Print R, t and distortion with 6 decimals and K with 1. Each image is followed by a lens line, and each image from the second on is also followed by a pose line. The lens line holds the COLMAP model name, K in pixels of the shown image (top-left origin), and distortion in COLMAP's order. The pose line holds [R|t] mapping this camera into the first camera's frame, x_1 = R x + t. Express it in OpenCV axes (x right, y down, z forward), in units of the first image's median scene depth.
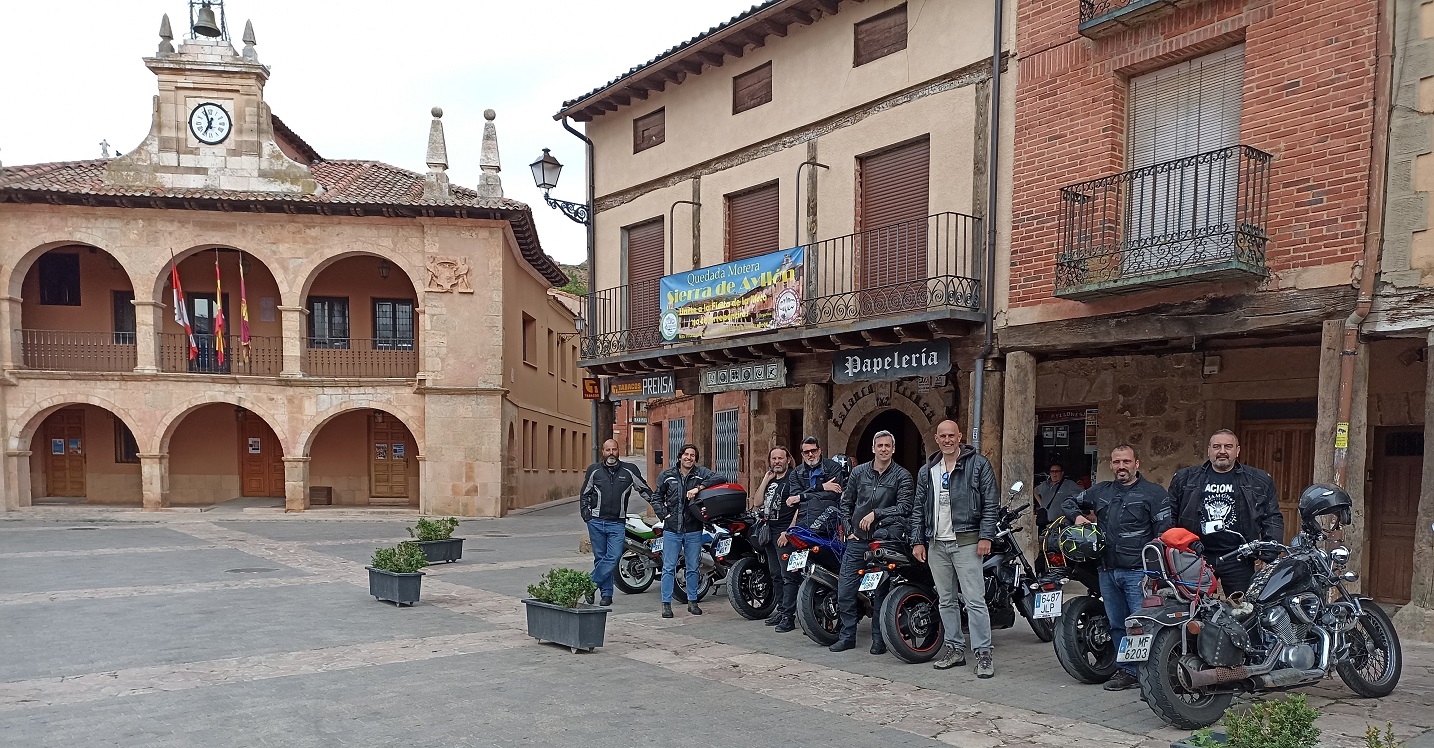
lens RADIAL K [[1047.4, 0, 715.9], [0, 1047.4, 535.6], [0, 0, 1]] dist [0.052719, -0.035150]
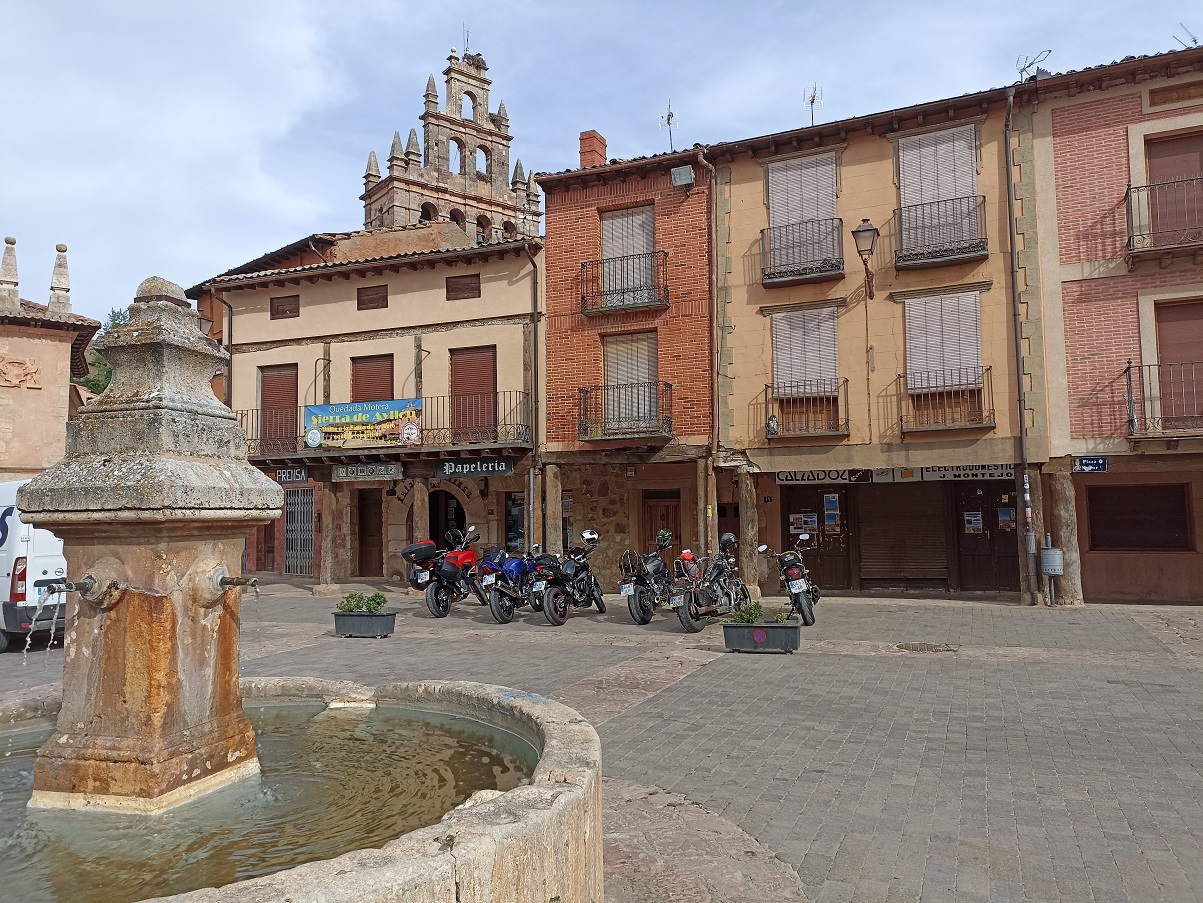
lens RADIAL K [[878.4, 0, 601.0], [0, 878.4, 452.5], [0, 0, 1]] dist [0.062962, -0.048074]
pose [[0.865441, 0.018876, 0.500655, -0.309091], [0.052012, 0.990505, -0.127254, 0.005116], [-0.498303, 0.136171, 0.856242, -0.284325]]
